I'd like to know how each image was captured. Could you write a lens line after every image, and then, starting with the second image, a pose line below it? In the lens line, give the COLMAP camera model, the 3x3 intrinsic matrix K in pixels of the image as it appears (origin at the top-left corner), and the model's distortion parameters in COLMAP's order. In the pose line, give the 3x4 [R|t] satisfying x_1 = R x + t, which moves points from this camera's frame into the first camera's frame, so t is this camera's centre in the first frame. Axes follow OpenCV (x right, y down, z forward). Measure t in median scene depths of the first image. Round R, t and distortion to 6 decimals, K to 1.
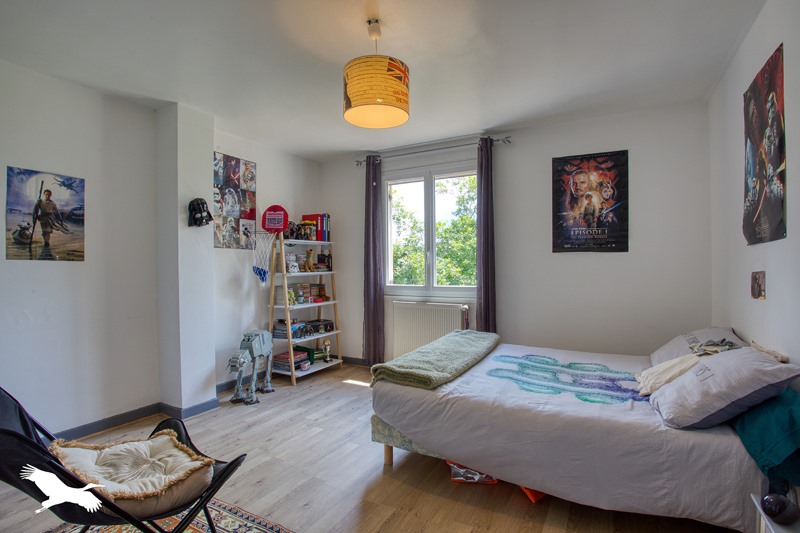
lens RADIAL K [[387.1, 0, 400.0], [0, 387.1, 266.5], [0, 0, 1]] dist [-0.080175, 0.000169]
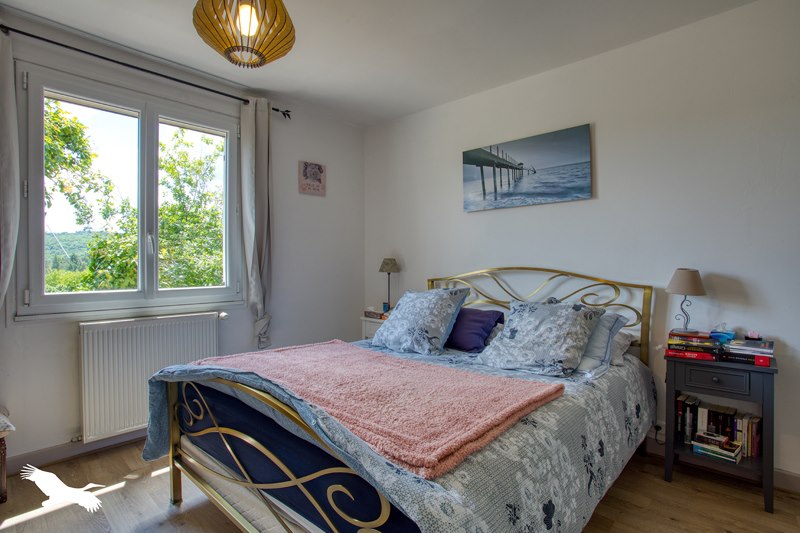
lens RADIAL K [[387.1, 0, 400.0], [0, 387.1, 266.5], [0, 0, 1]] dist [-0.080175, 0.000169]
pose [[0.229010, -0.001594, 0.973423, -0.410895], [0.006111, 0.999981, 0.000200, 0.014744], [-0.973405, 0.005903, 0.229016, 0.474902]]
